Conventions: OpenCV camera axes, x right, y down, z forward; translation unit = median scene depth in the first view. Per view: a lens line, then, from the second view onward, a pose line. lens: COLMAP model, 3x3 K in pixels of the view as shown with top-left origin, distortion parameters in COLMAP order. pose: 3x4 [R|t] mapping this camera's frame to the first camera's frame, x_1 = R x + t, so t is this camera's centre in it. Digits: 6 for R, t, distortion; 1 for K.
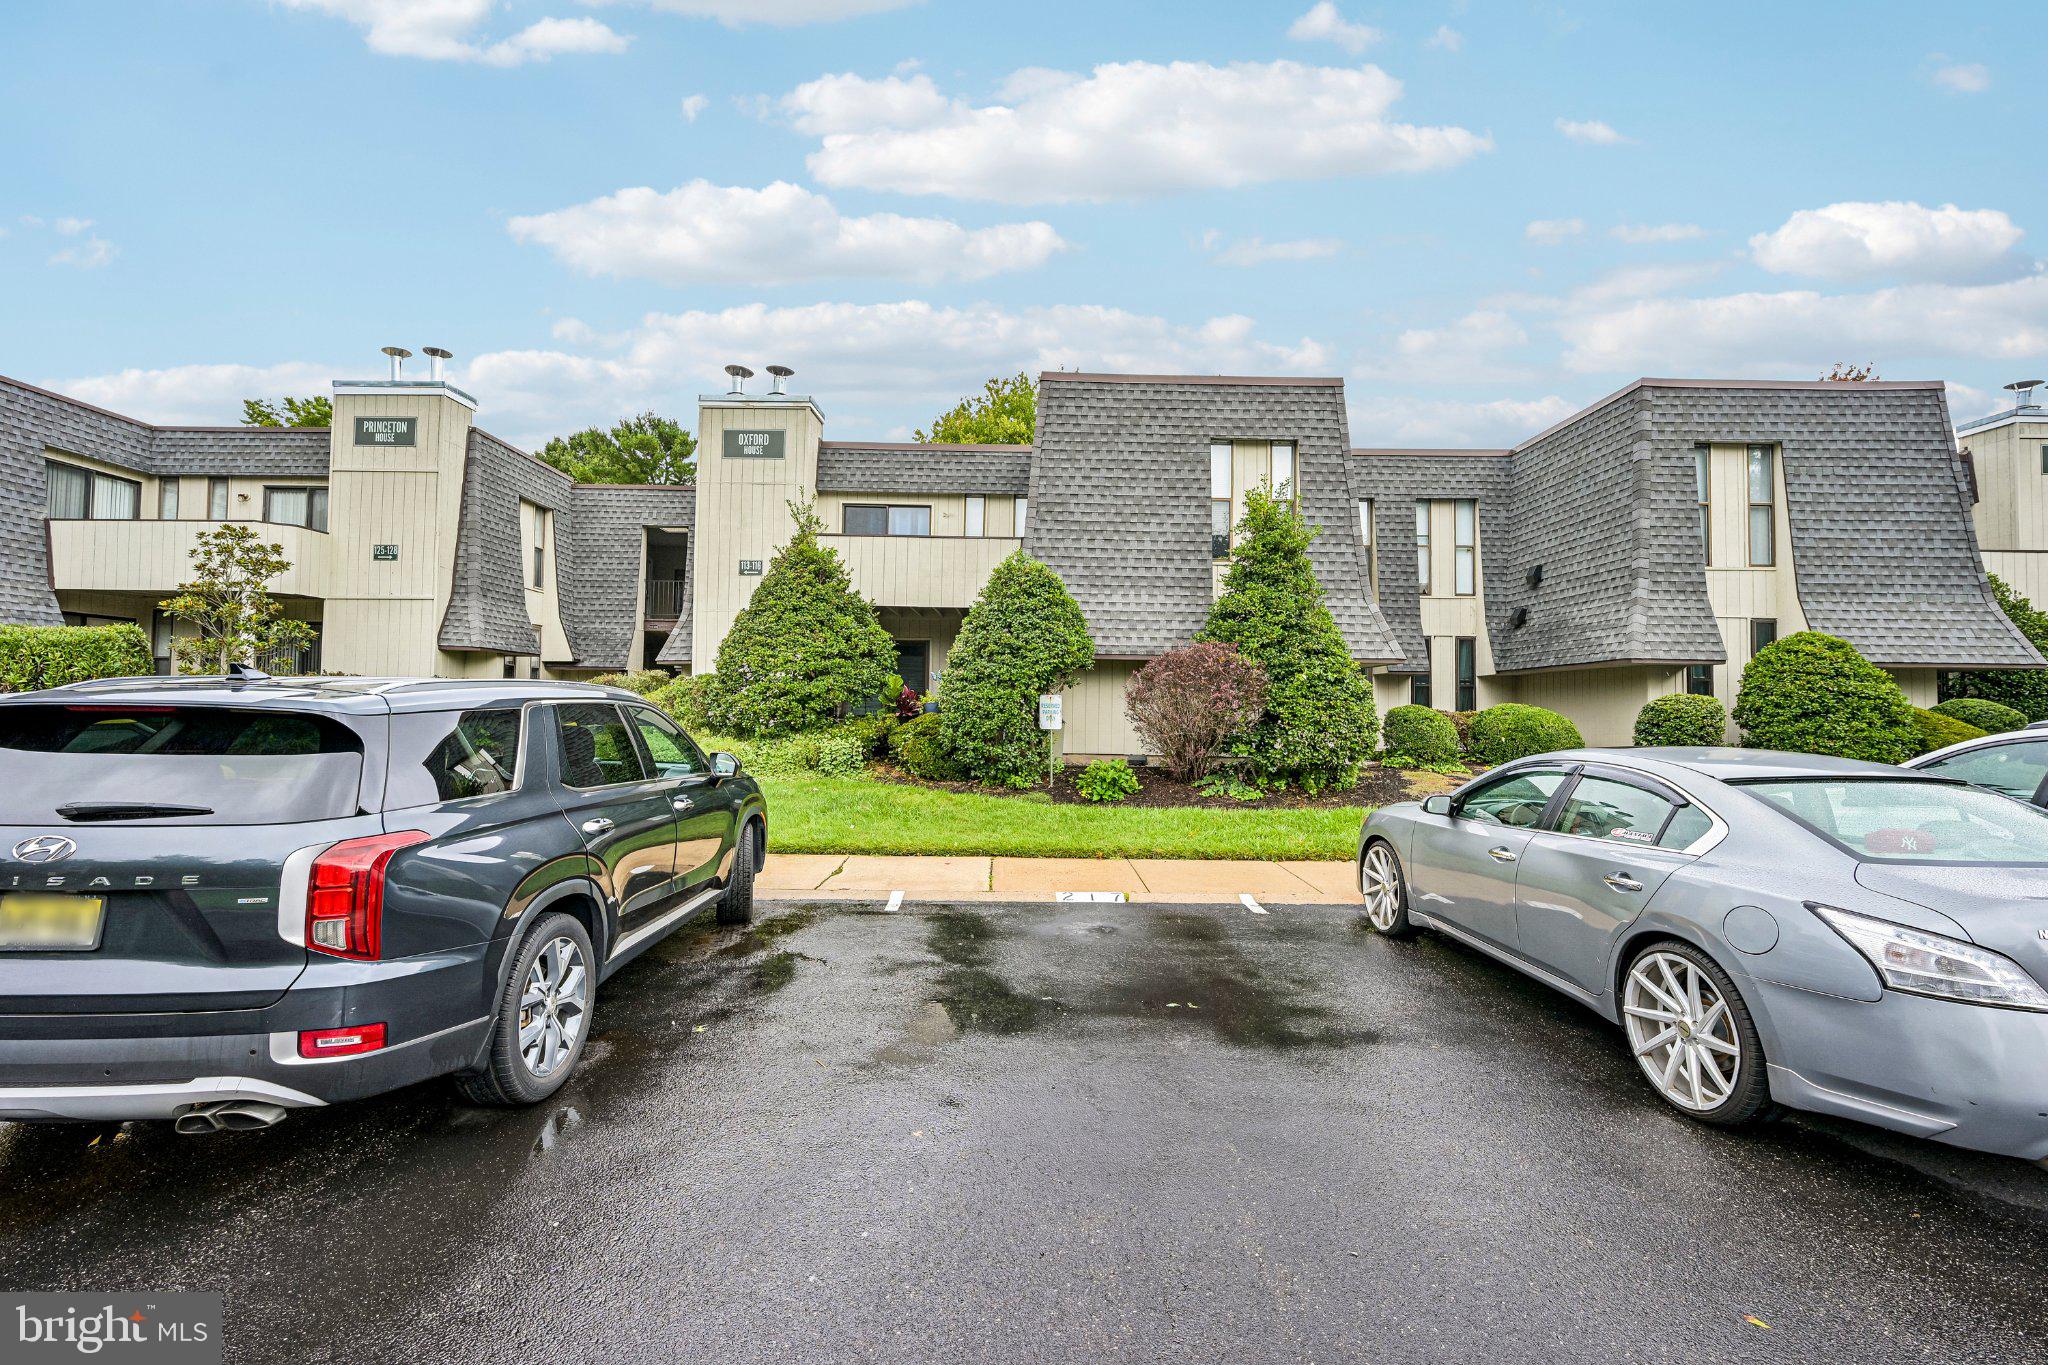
lens RADIAL K [[889.7, 0, 1037.5], [0, 889.7, 680.8], [0, 0, 1]] dist [0.000172, 0.000135]
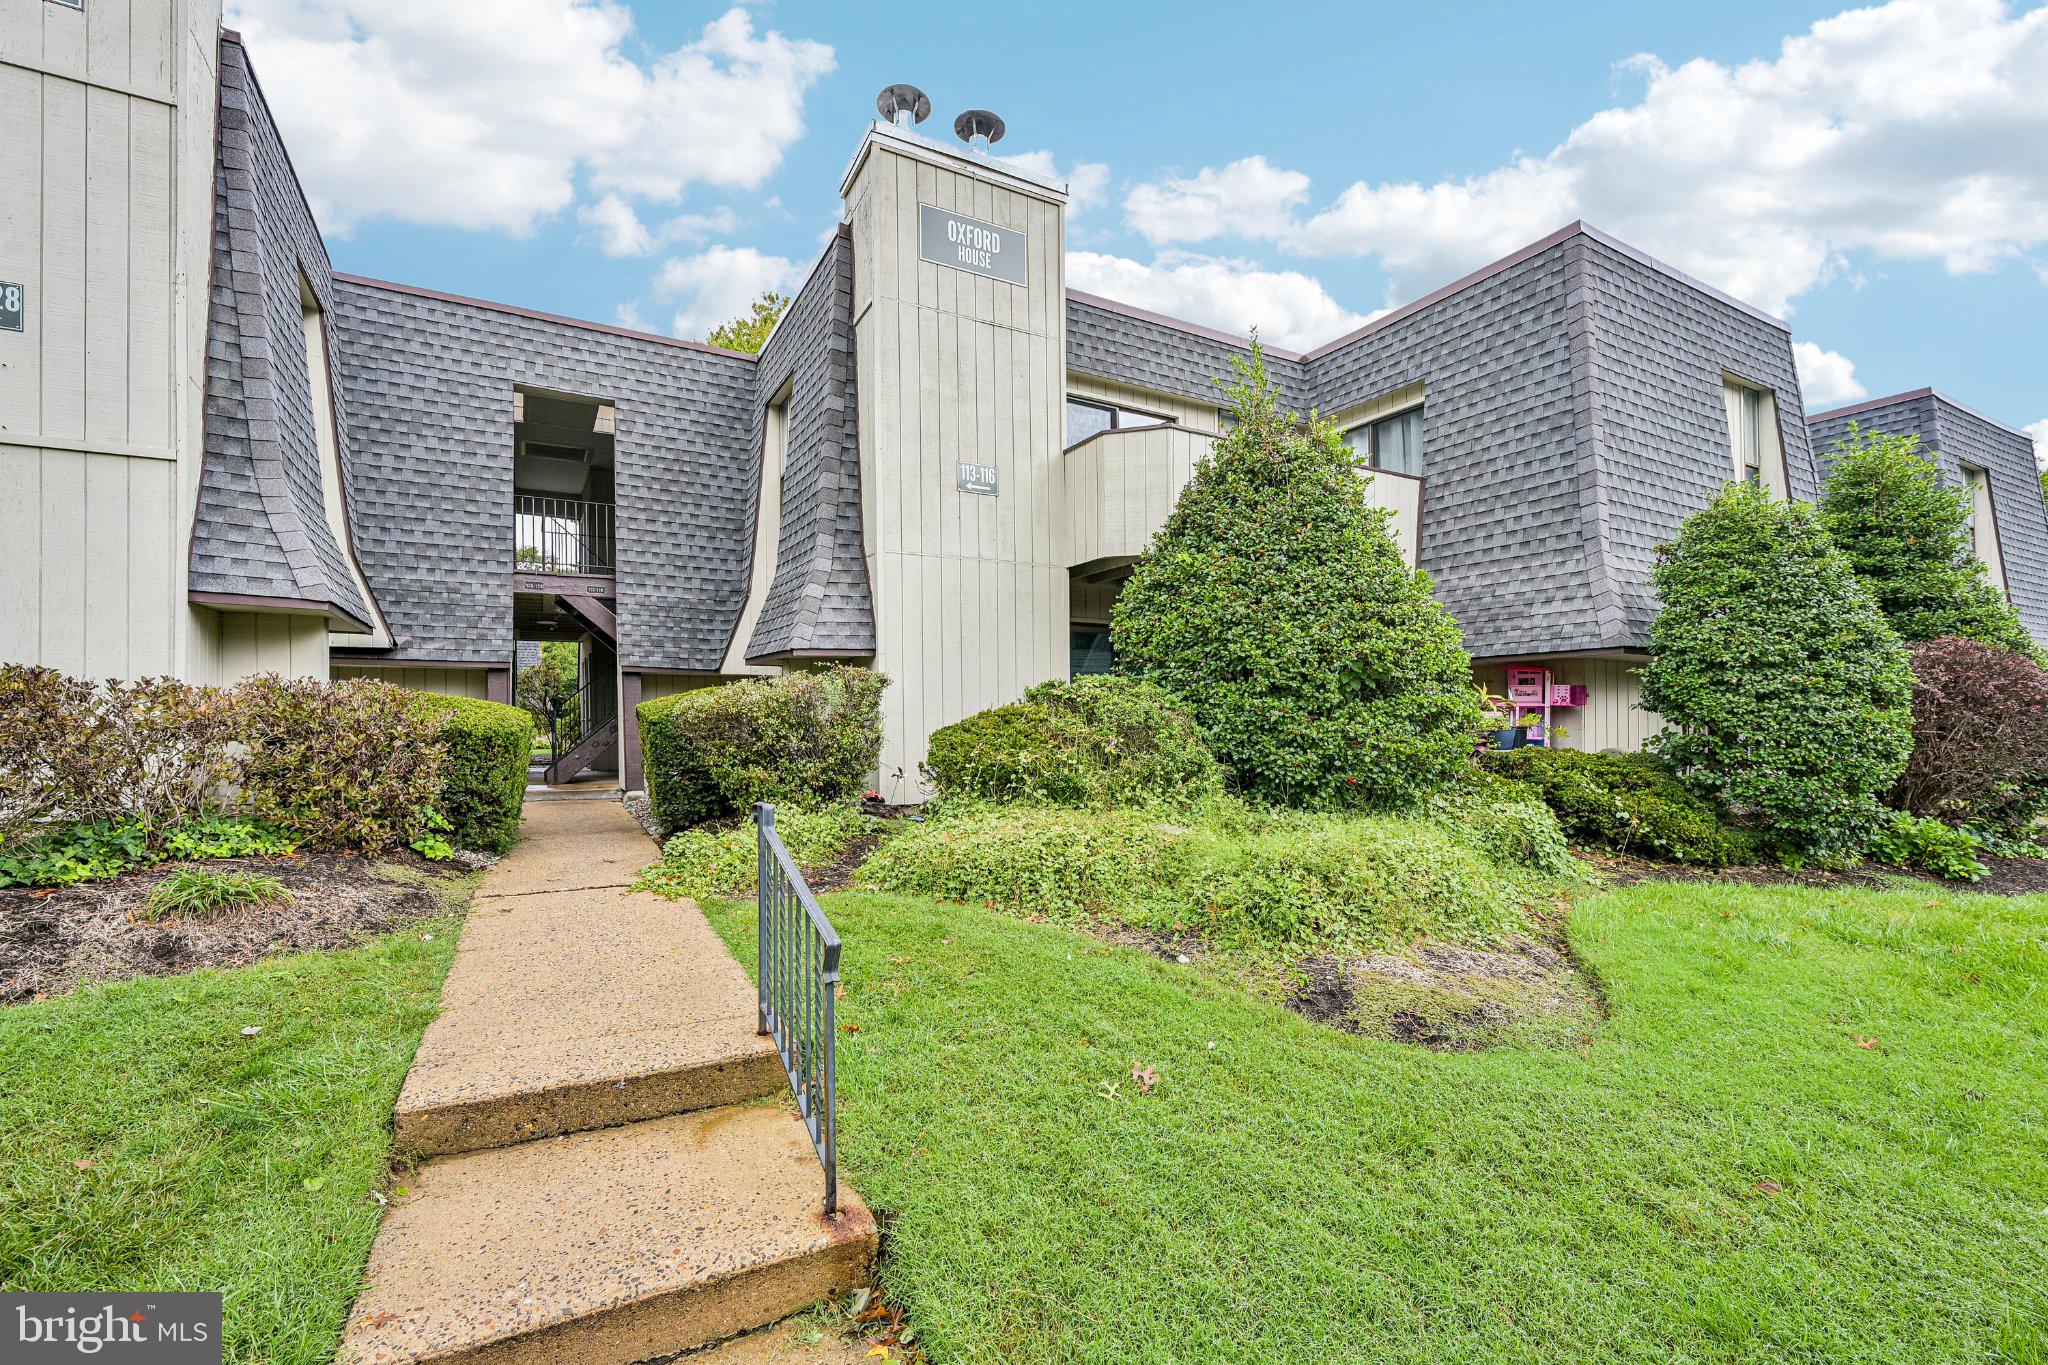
lens RADIAL K [[882.3, 0, 996.0], [0, 882.3, 712.5], [0, 0, 1]] dist [-0.000561, -0.000263]
pose [[0.872562, -0.007555, 0.488446, -0.546016], [-0.004554, 0.999711, 0.023598, 0.000052], [-0.488483, -0.022815, 0.872275, 0.508426]]
